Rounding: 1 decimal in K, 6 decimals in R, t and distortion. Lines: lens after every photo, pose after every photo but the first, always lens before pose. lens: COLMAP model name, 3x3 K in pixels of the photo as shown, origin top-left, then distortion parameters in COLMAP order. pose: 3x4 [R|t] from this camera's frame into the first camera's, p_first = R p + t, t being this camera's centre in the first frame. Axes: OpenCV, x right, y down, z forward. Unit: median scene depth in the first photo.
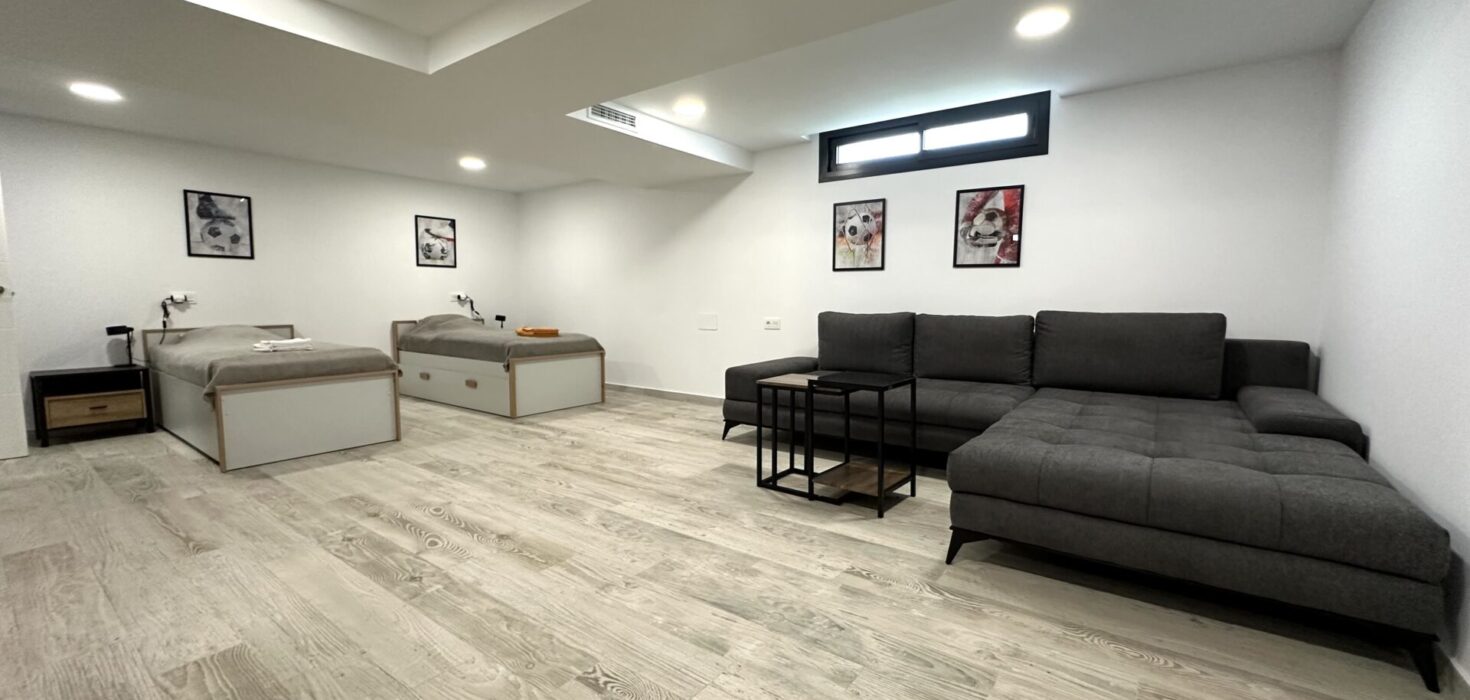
lens RADIAL K [[587.0, 0, 737.0], [0, 587.0, 350.0], [0, 0, 1]] dist [-0.002234, 0.000599]
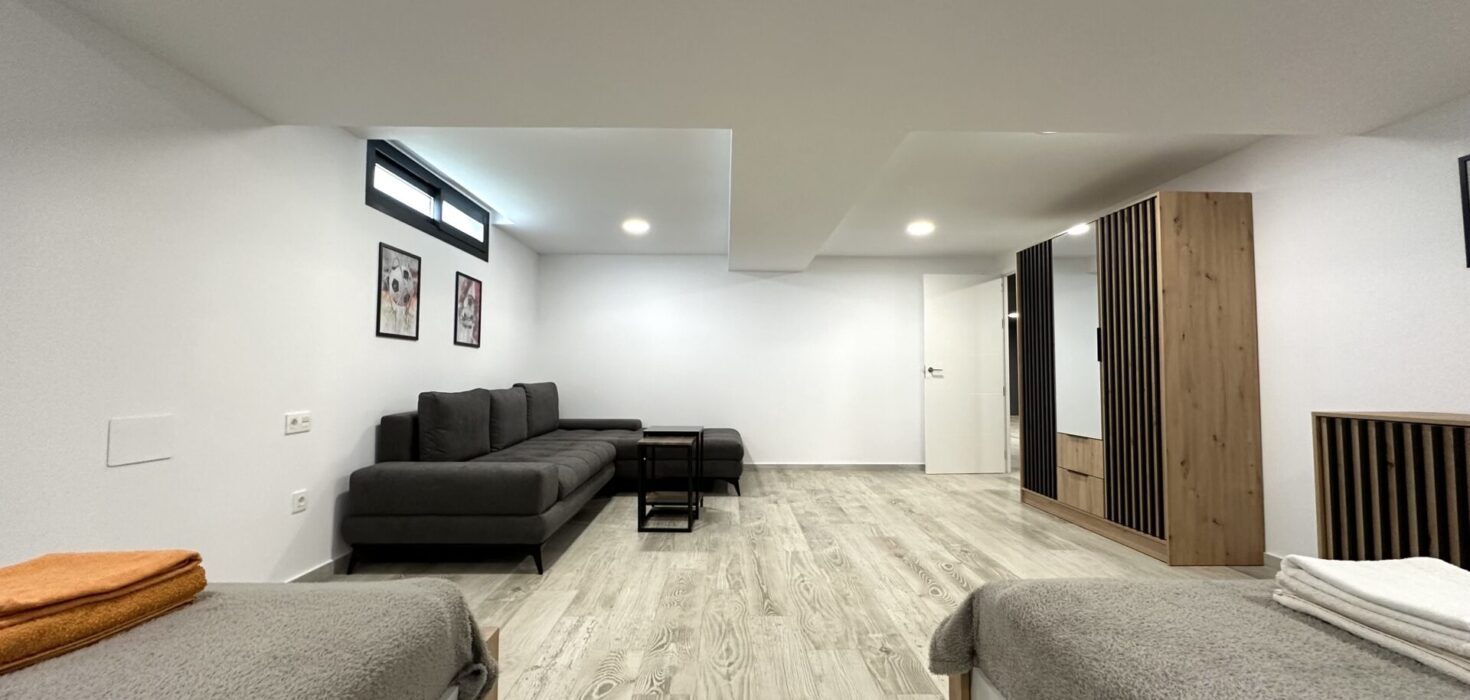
lens RADIAL K [[587.0, 0, 736.2], [0, 587.0, 347.1], [0, 0, 1]] dist [-0.002234, 0.000599]
pose [[-0.607192, 0.033827, 0.793835, -0.875606], [0.068534, 0.997600, 0.009911, -0.132215], [-0.791594, 0.060423, -0.608053, 1.459677]]
